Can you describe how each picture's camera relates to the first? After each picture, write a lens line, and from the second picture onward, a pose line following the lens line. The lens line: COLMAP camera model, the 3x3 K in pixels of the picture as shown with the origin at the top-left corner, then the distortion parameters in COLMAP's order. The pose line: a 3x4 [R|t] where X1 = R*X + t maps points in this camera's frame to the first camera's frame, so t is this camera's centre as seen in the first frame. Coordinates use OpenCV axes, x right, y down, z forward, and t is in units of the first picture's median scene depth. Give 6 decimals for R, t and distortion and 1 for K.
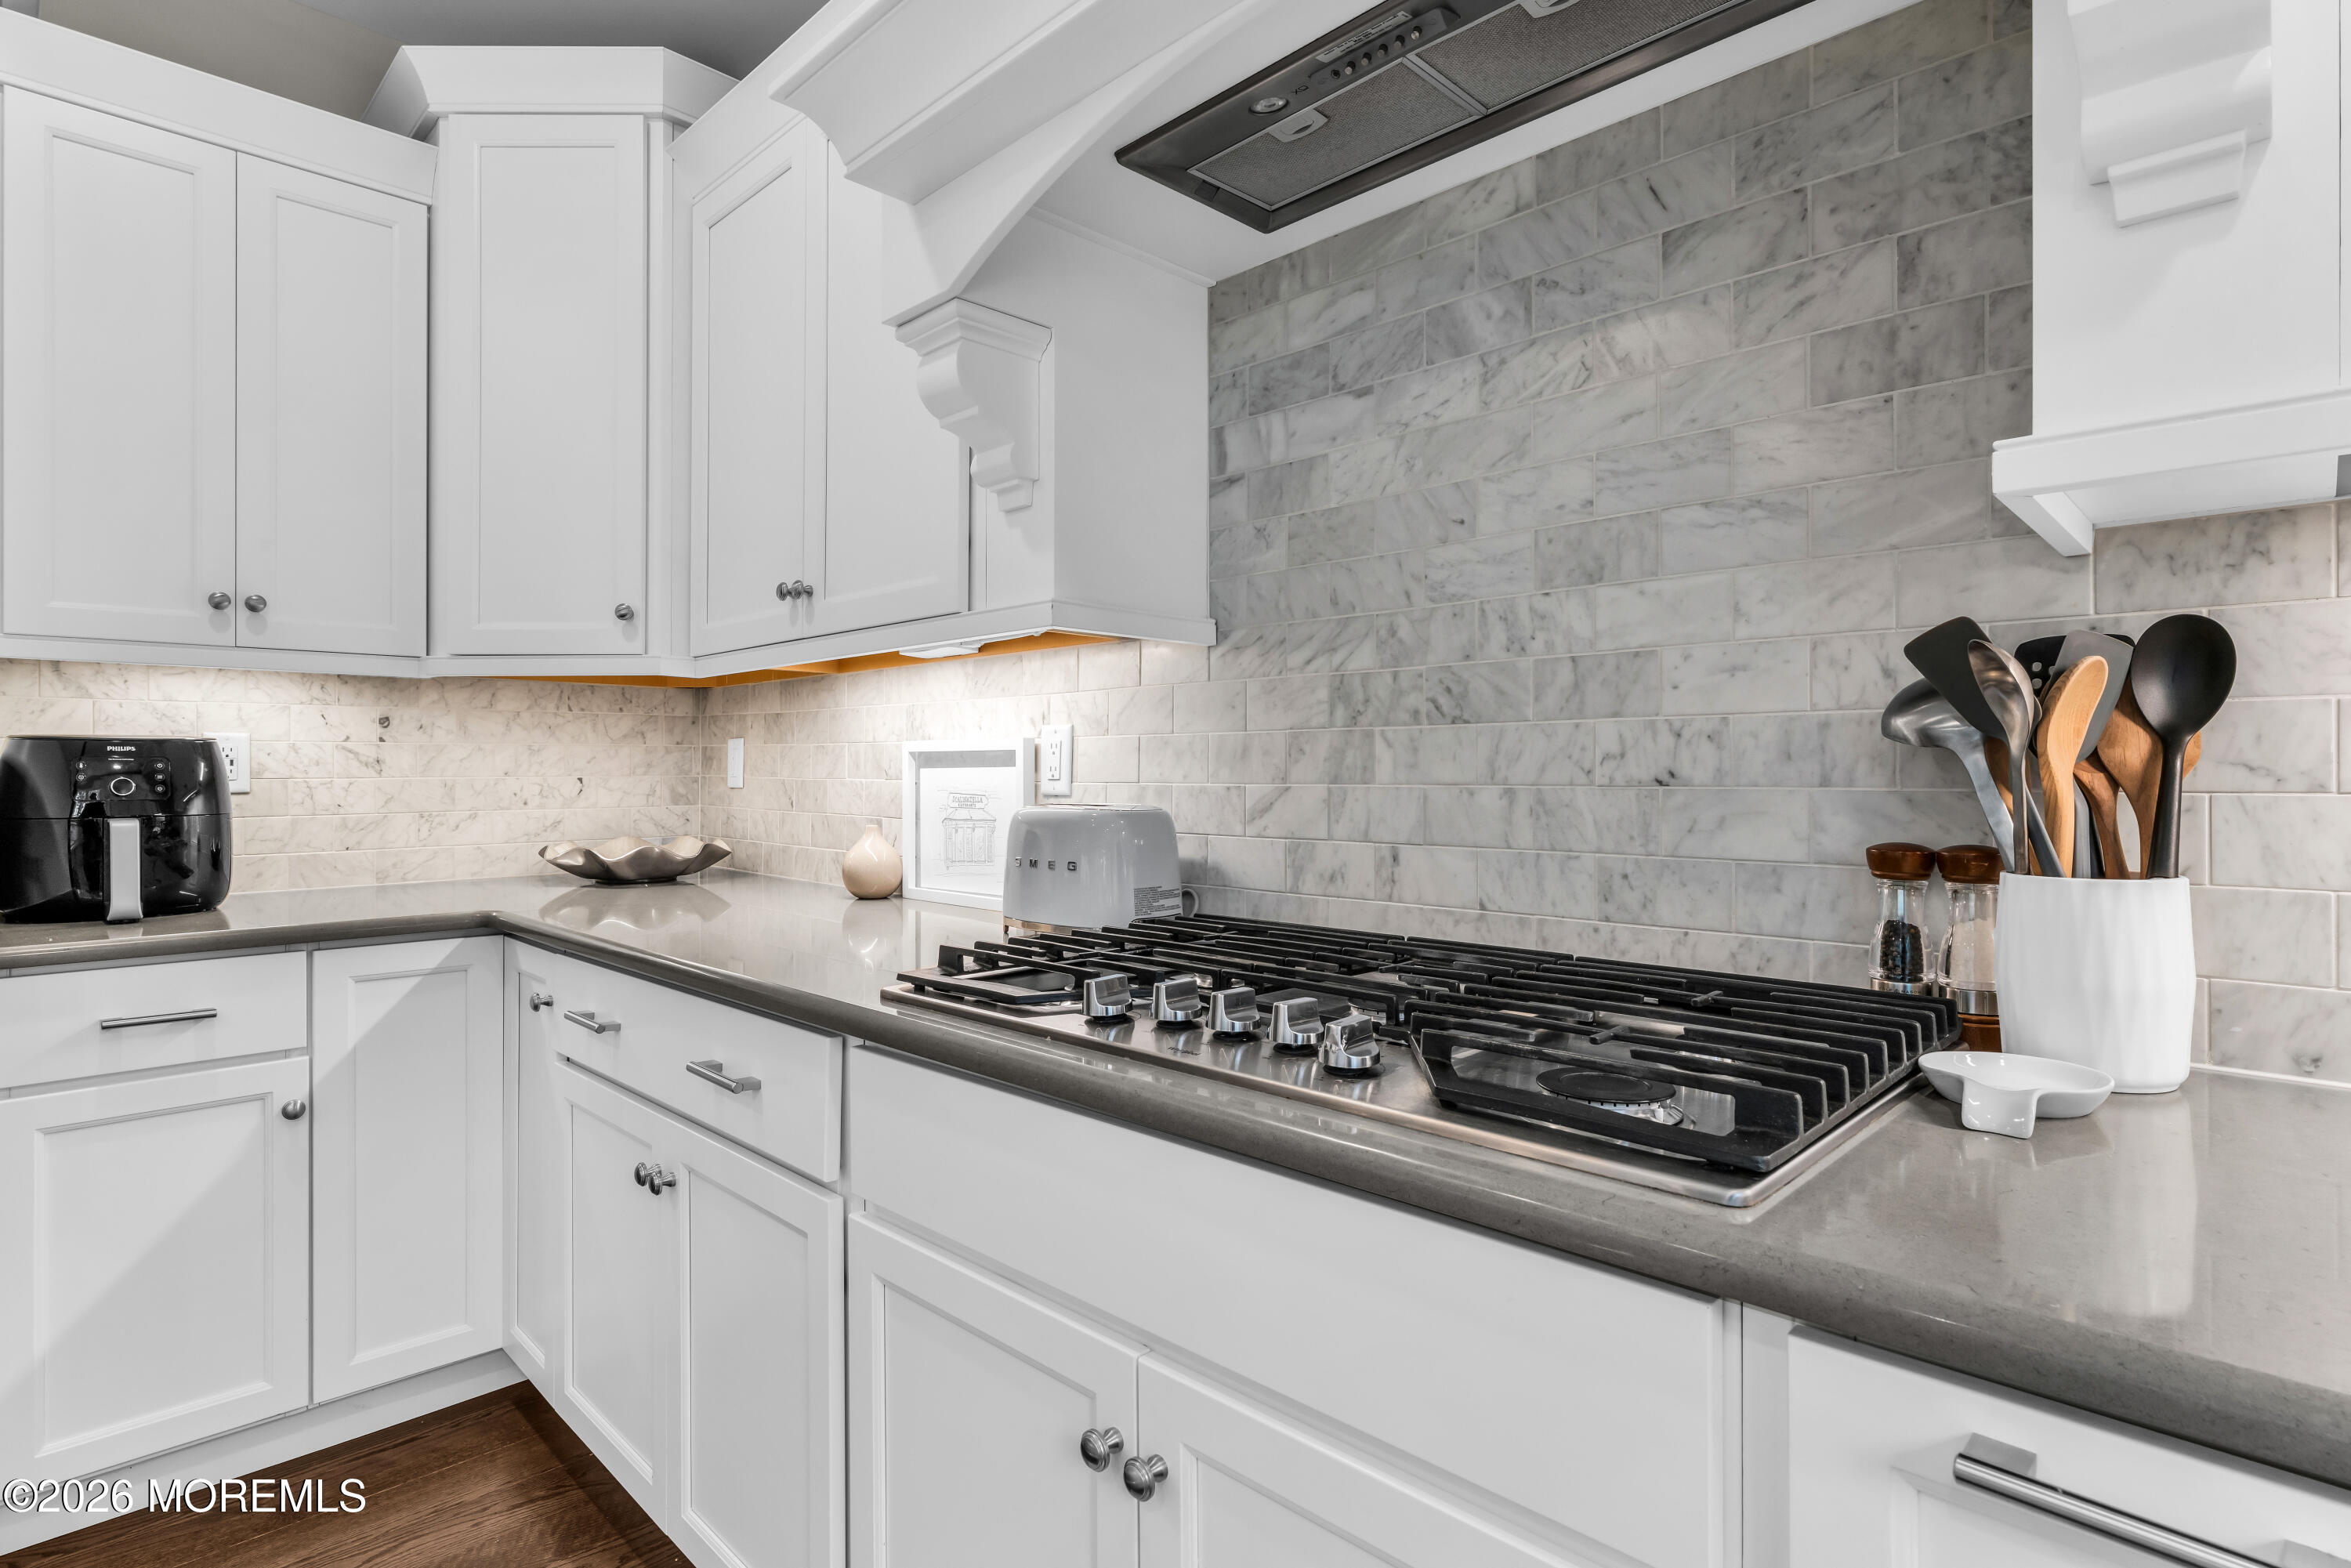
lens RADIAL K [[1196.0, 0, 1179.8], [0, 1196.0, 771.7], [0, 0, 1]] dist [-0.000083, -0.000265]
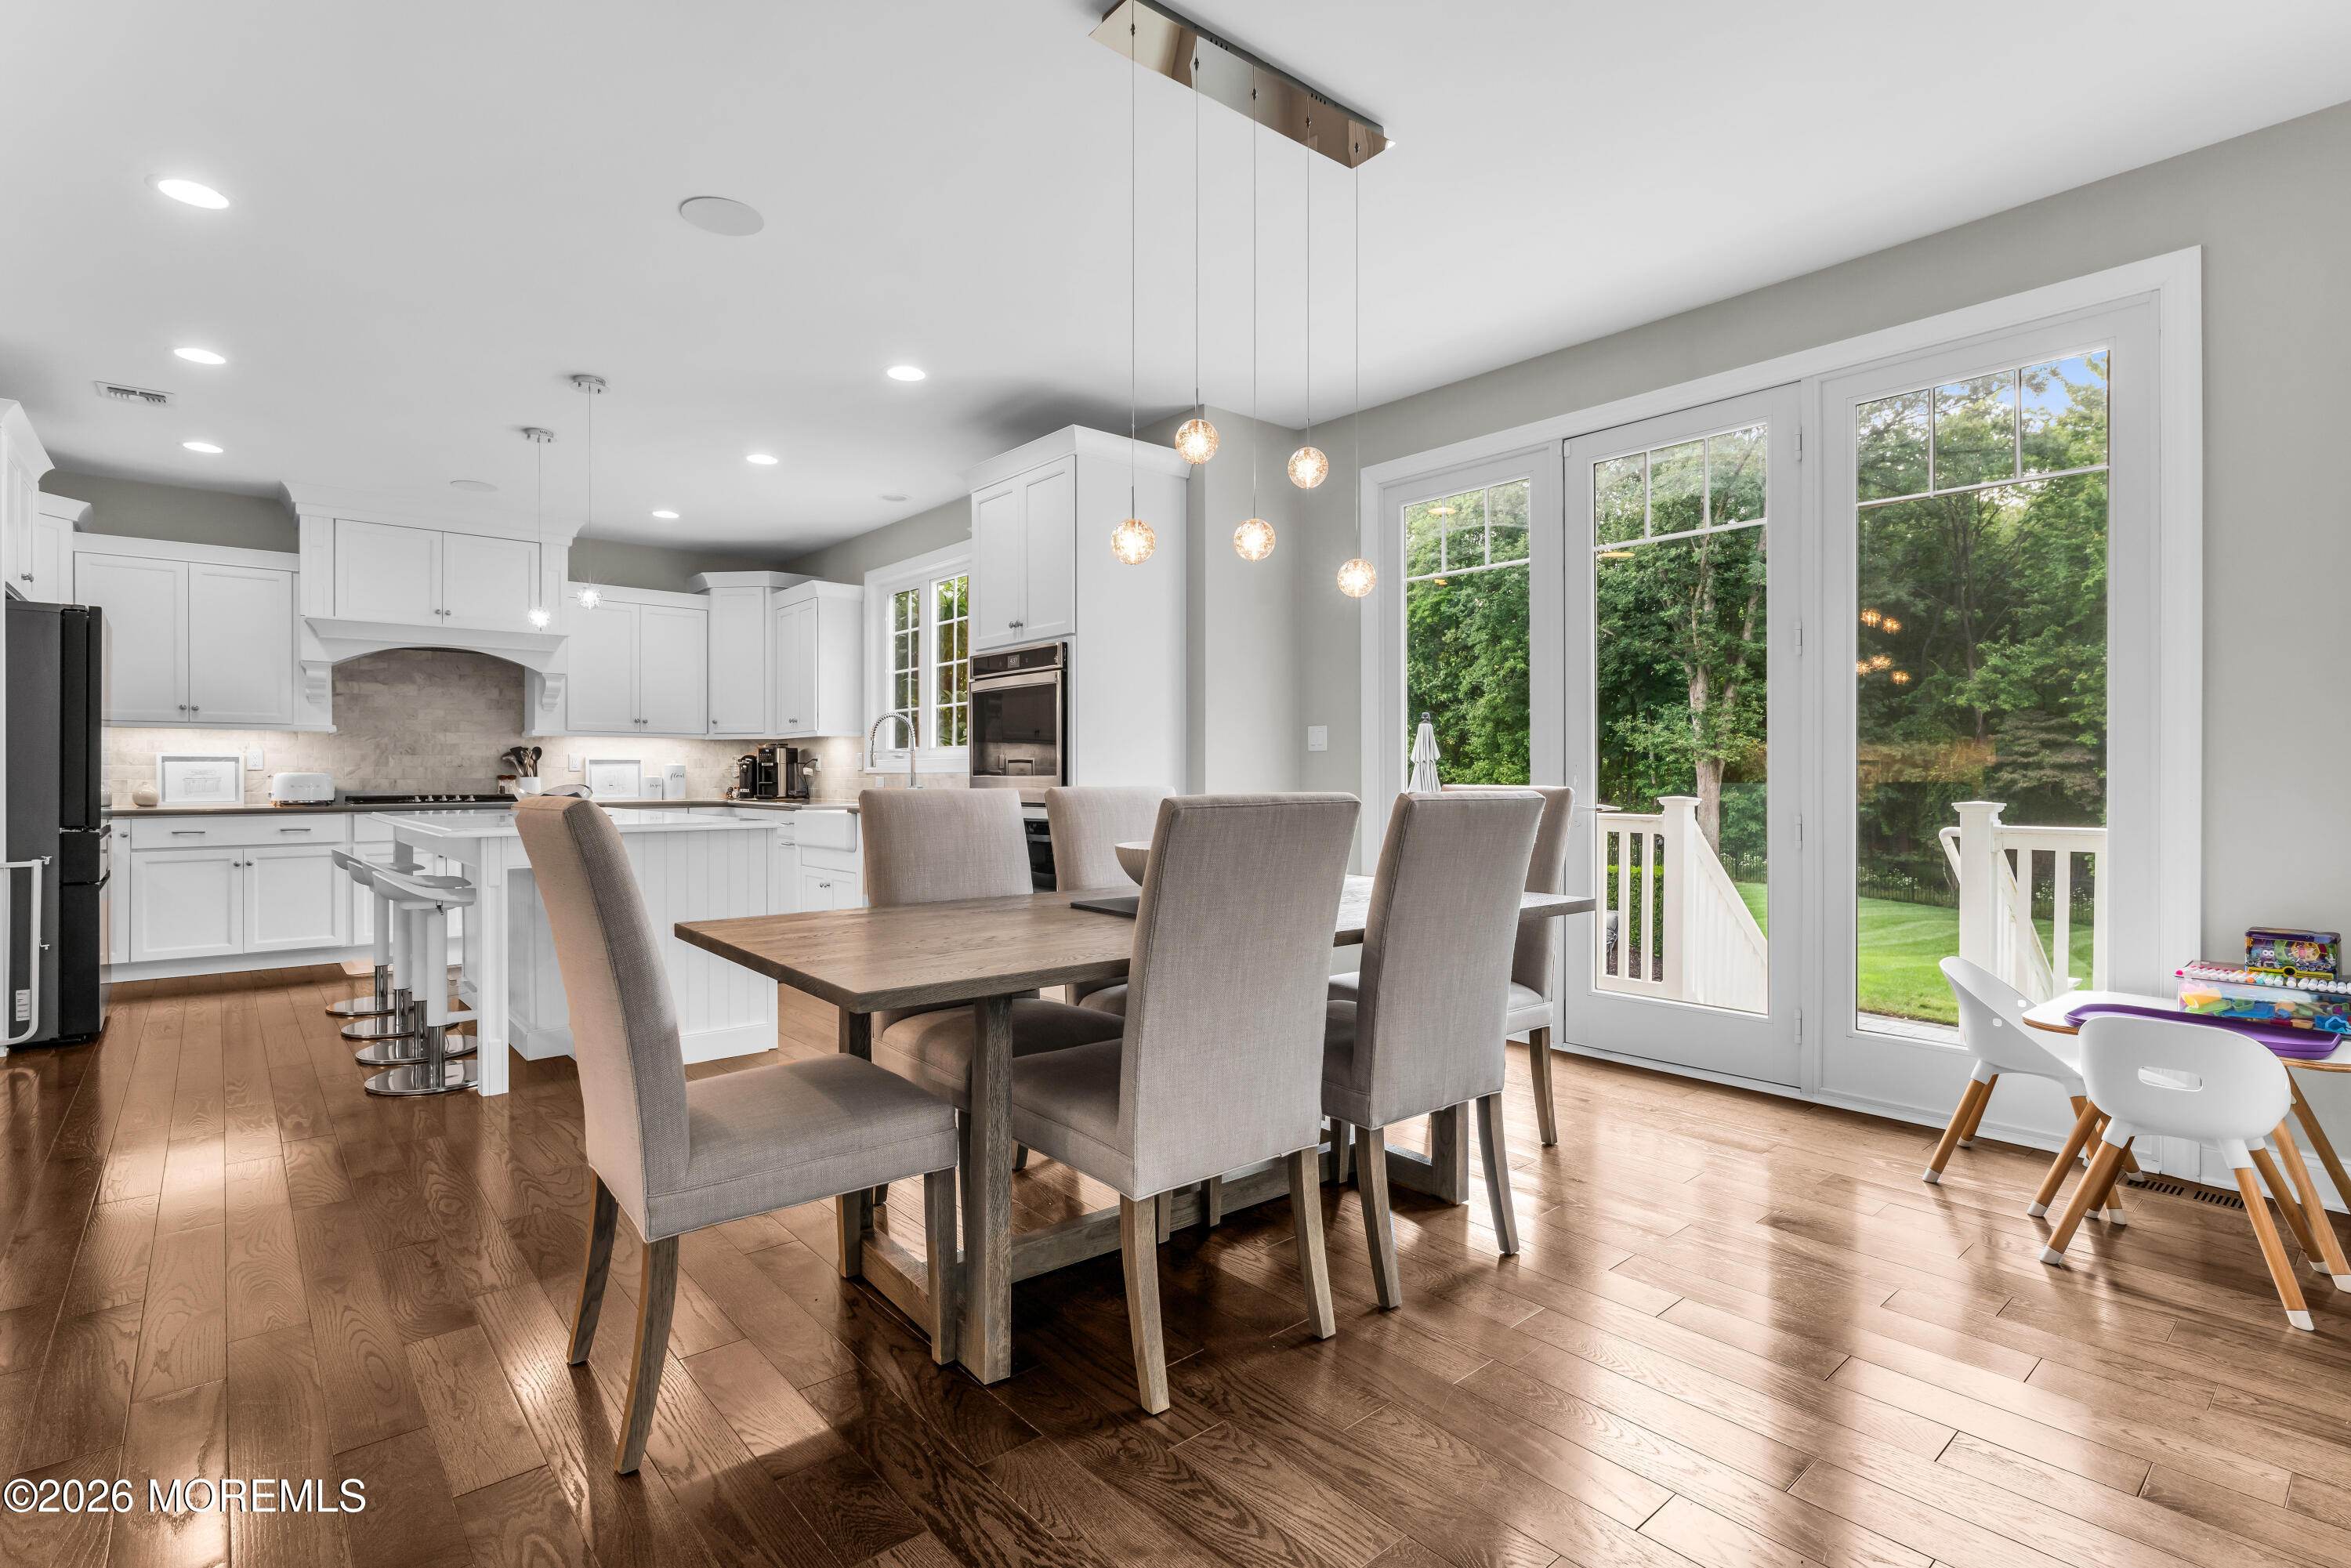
lens RADIAL K [[1116.8, 0, 1174.6], [0, 1116.8, 782.0], [0, 0, 1]] dist [-0.001423, -0.000196]
pose [[0.077863, -0.004556, 0.996954, -4.647066], [-0.000924, 0.999989, 0.004642, 0.054757], [-0.996964, -0.001282, 0.077858, -2.858222]]
